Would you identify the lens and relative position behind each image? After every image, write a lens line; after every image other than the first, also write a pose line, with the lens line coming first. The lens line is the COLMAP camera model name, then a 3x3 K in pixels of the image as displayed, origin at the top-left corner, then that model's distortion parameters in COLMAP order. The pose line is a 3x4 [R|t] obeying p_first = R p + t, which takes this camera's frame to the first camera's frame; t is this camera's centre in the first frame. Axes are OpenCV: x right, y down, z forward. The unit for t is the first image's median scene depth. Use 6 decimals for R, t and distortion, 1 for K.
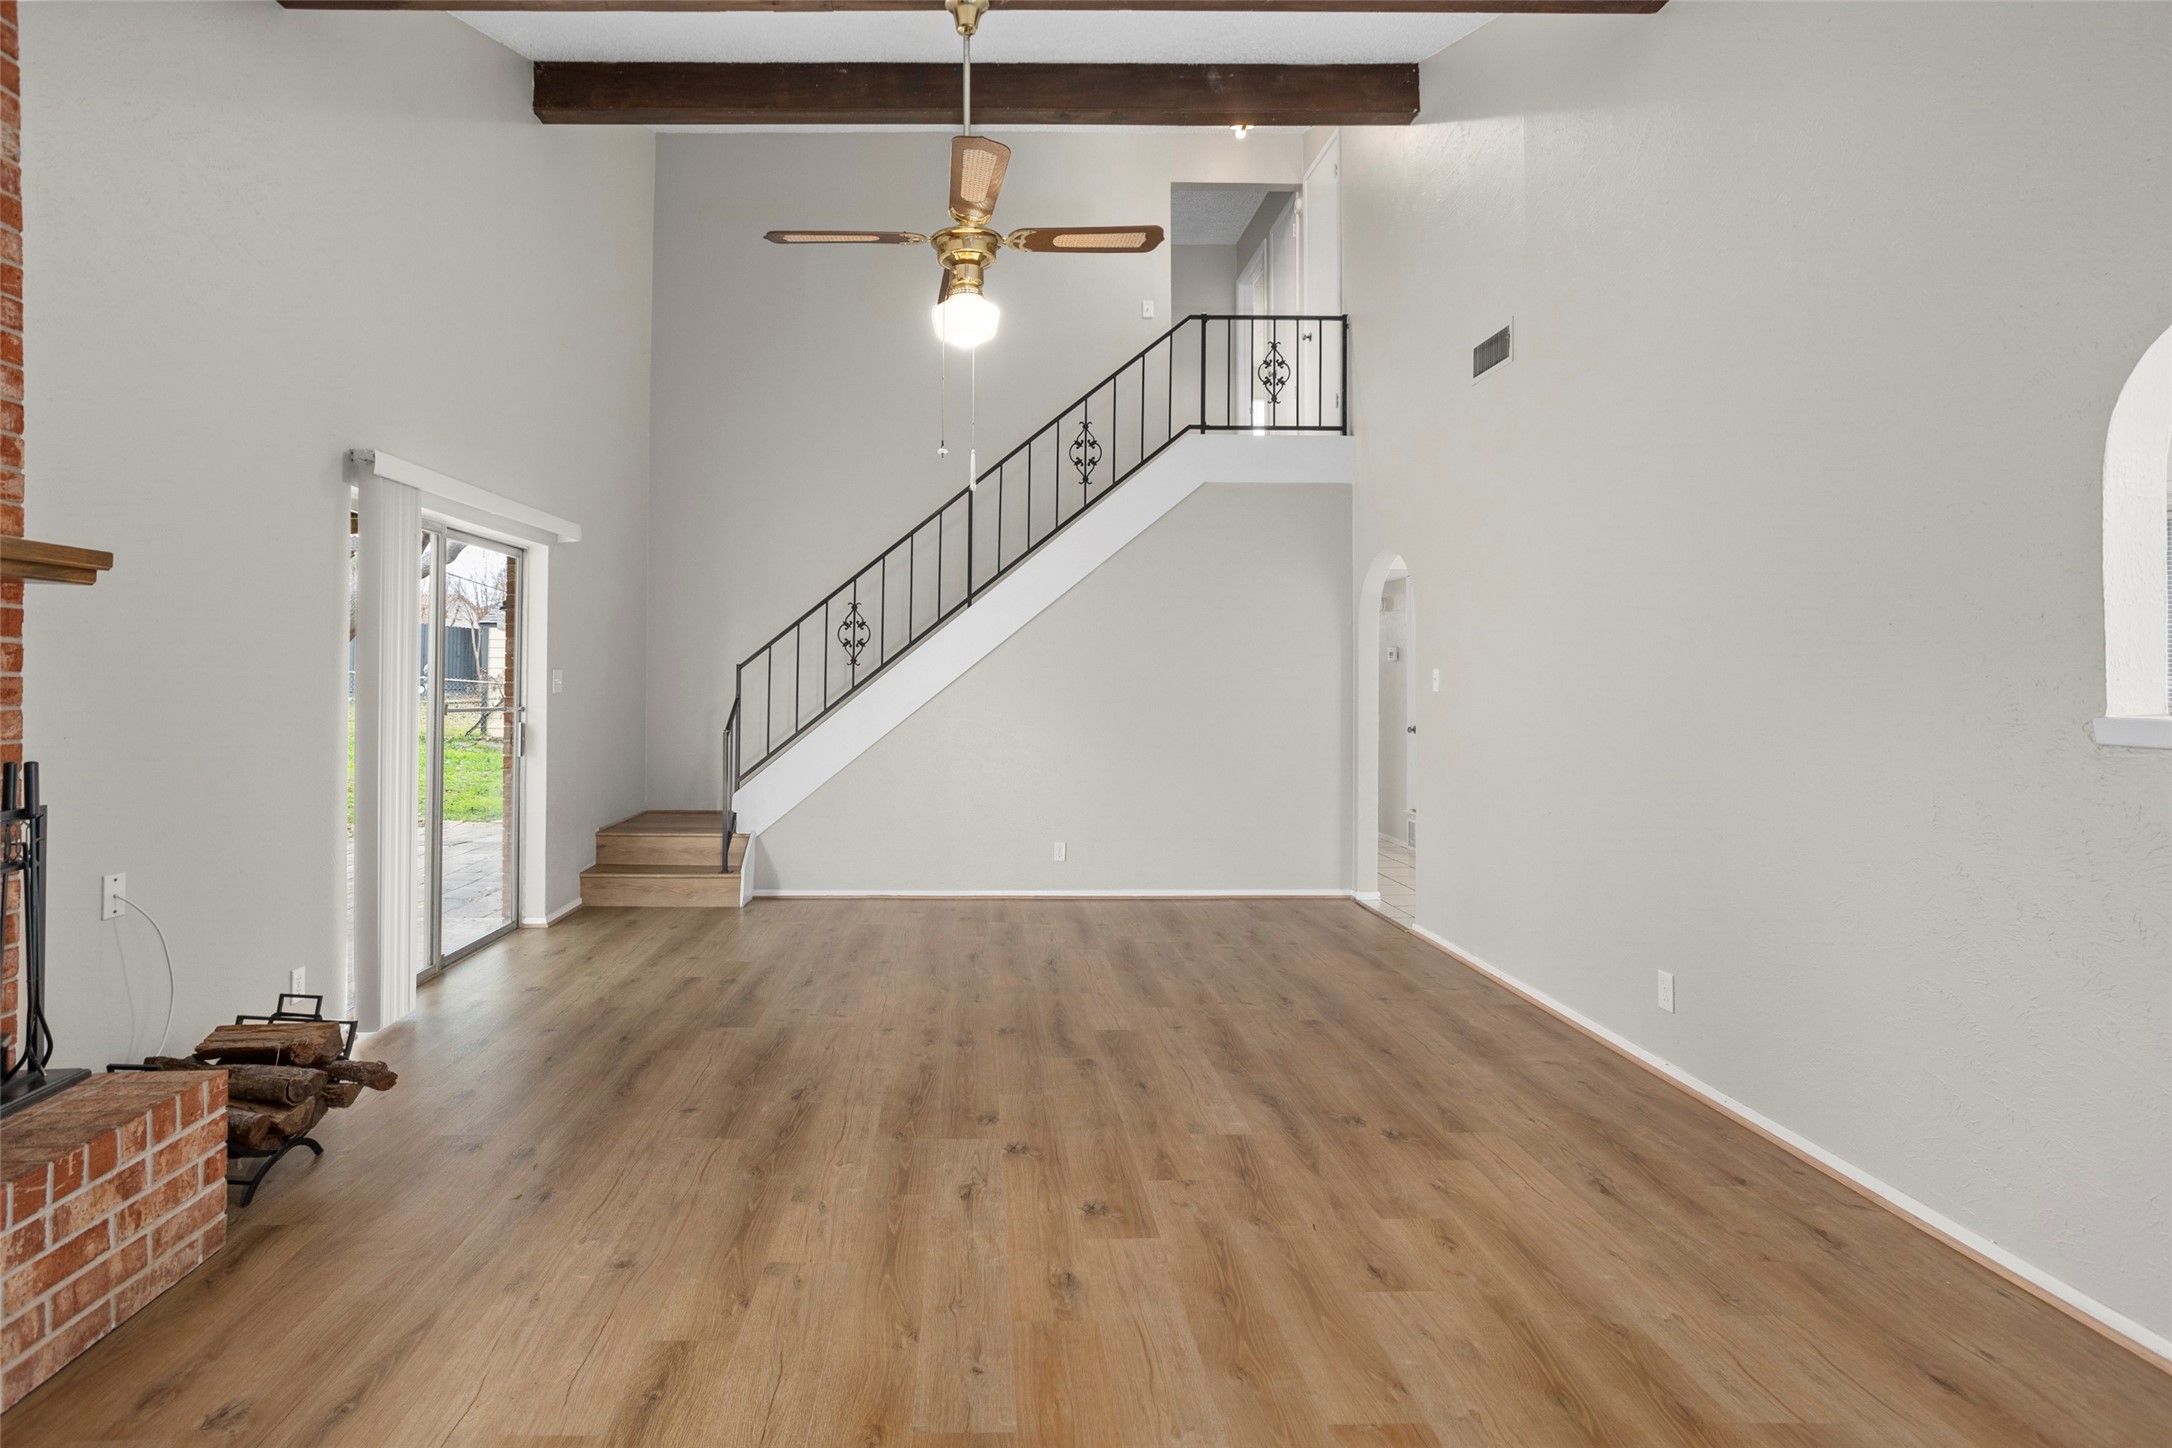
lens RADIAL K [[1086.5, 0, 980.3], [0, 1086.5, 662.8], [0, 0, 1]] dist [-0.040085, 0.029307]
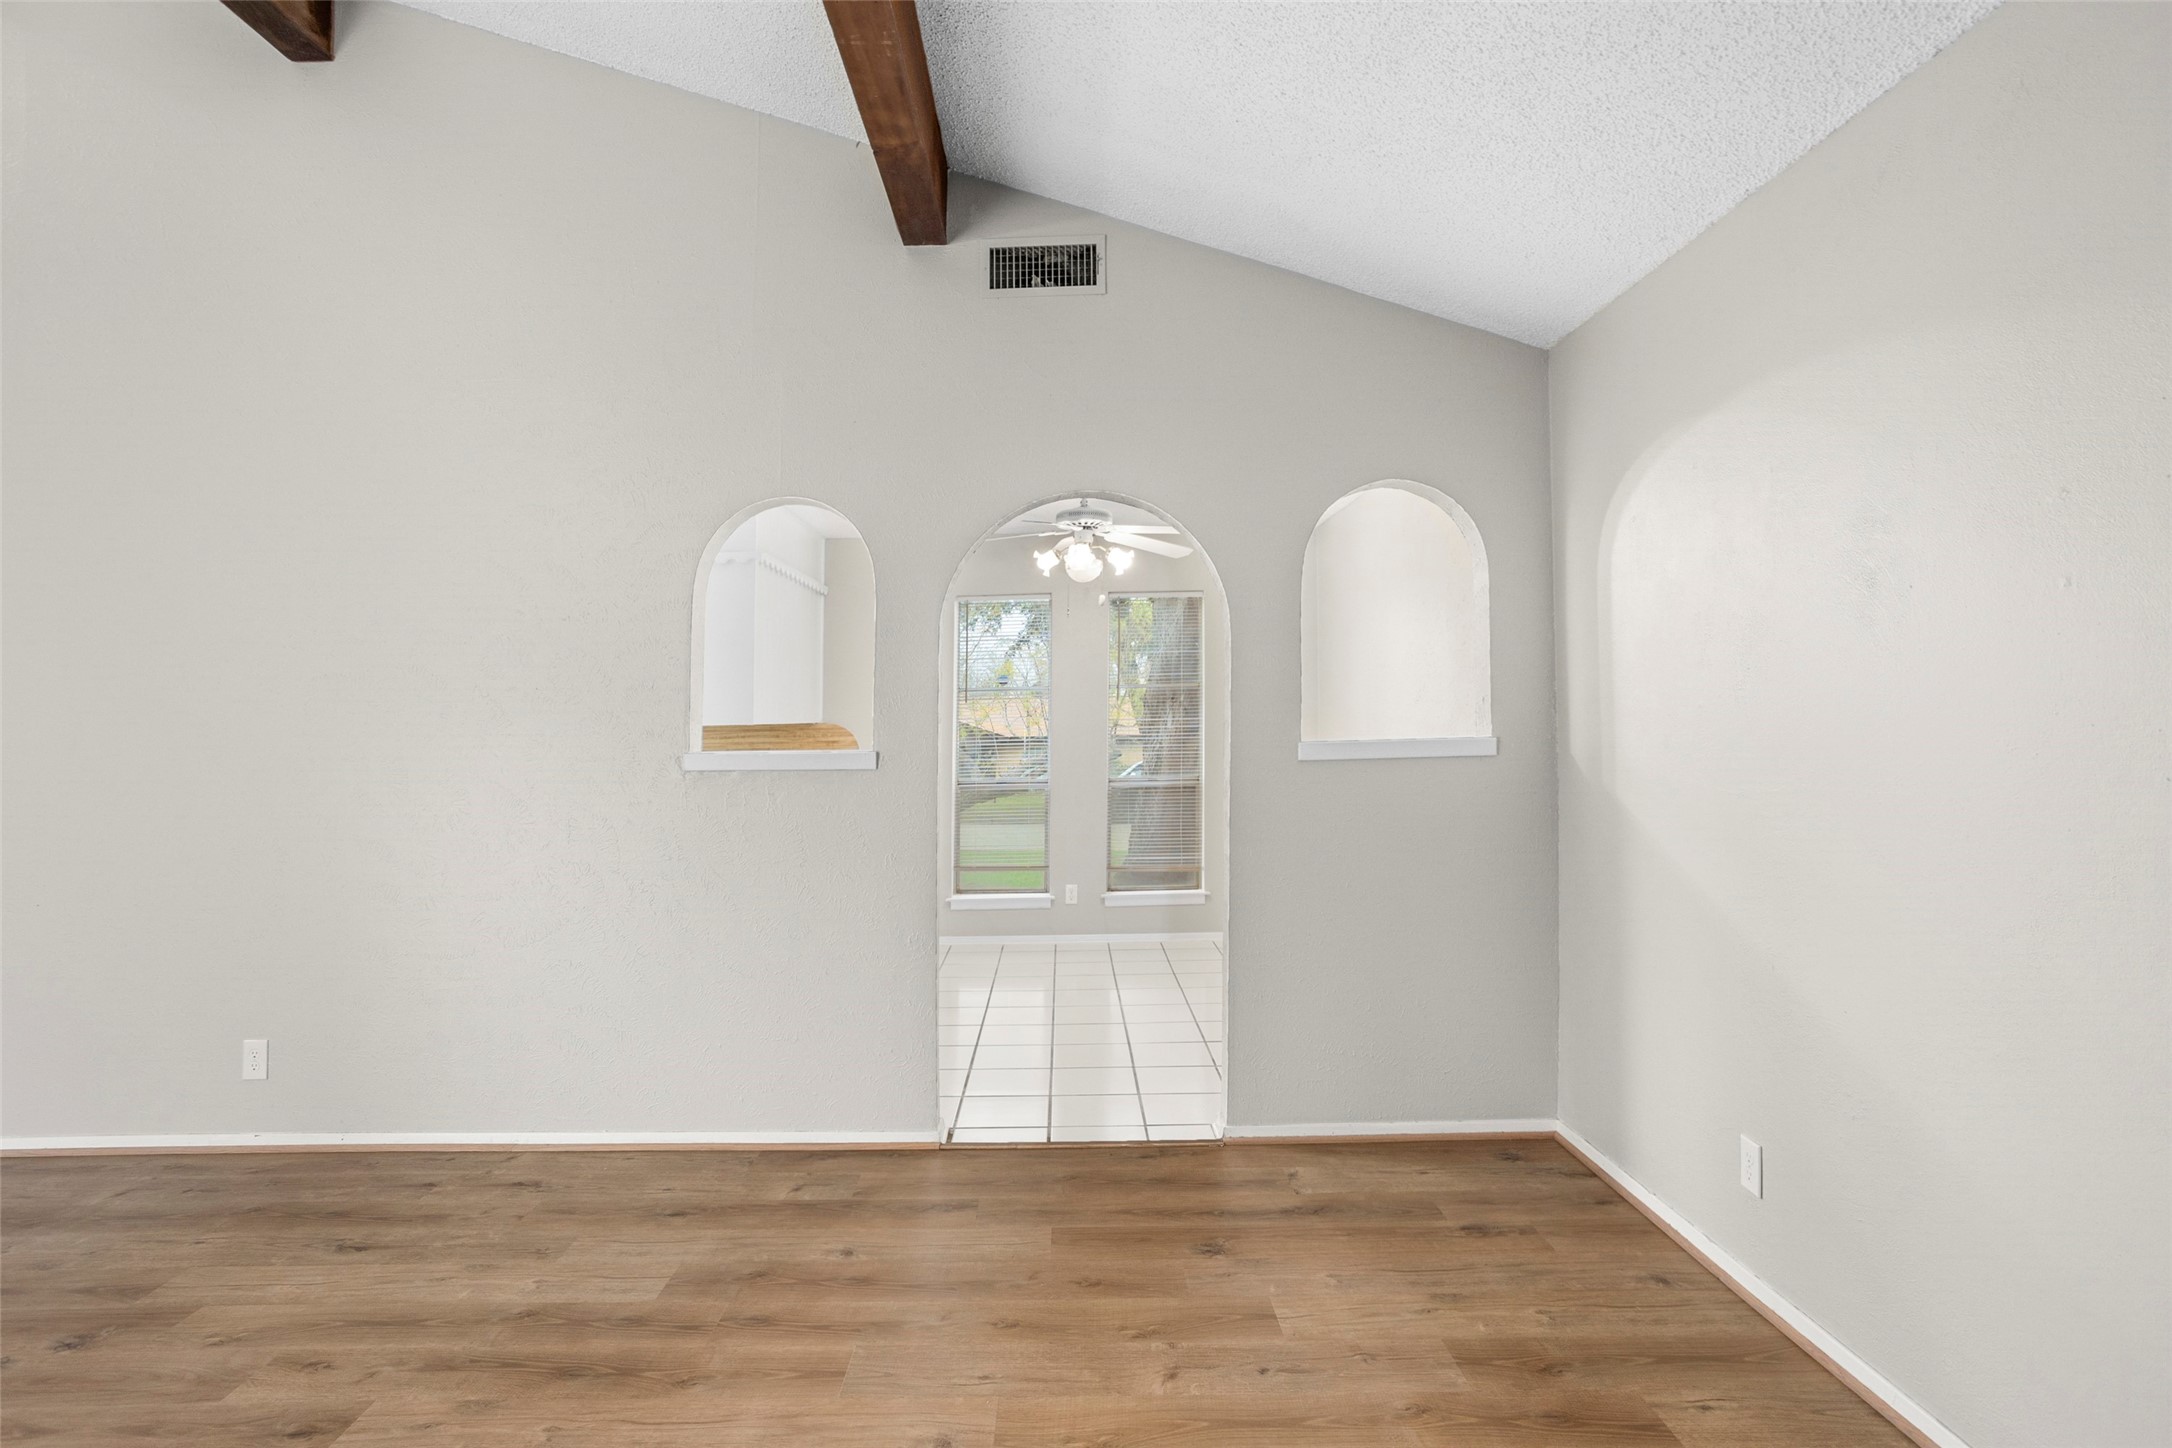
lens RADIAL K [[1090.9, 0, 1067.7], [0, 1090.9, 721.8], [0, 0, 1]] dist [-0.040402, 0.022055]
pose [[0.006007, 0.006139, 0.999963, -0.403870], [-0.001133, 0.999981, -0.006132, 0.008544], [-0.999981, -0.001096, 0.006014, 0.330853]]
